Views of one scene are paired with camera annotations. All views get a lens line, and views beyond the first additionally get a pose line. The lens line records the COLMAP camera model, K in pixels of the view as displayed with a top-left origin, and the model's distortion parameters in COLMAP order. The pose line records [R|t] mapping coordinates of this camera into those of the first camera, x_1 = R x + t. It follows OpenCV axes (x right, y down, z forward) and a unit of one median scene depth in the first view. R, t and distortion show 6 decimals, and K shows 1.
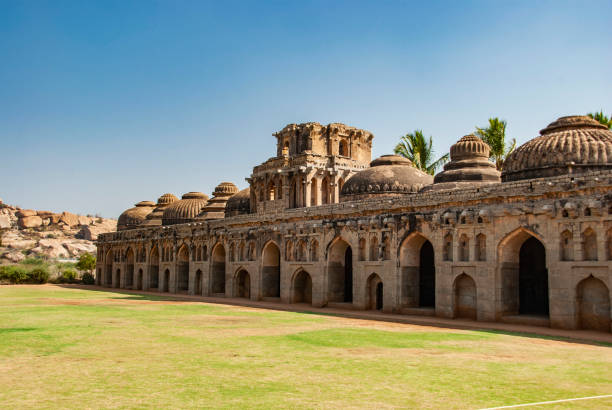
lens RADIAL K [[655.6, 0, 306.0], [0, 655.6, 205.0], [0, 0, 1]] dist [-0.001691, 0.007402]
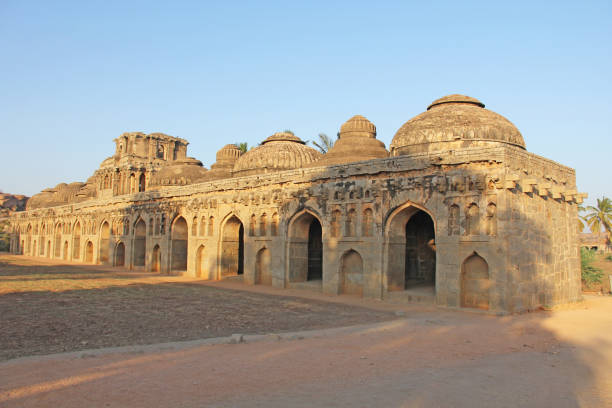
lens RADIAL K [[508.1, 0, 306.0], [0, 508.1, 204.0], [0, 0, 1]] dist [-0.196124, 0.182952]
pose [[0.990617, 0.014401, 0.135904, 0.245100], [-0.017293, 0.999648, 0.020123, -0.004743], [-0.135566, -0.022284, 0.990518, -0.057524]]
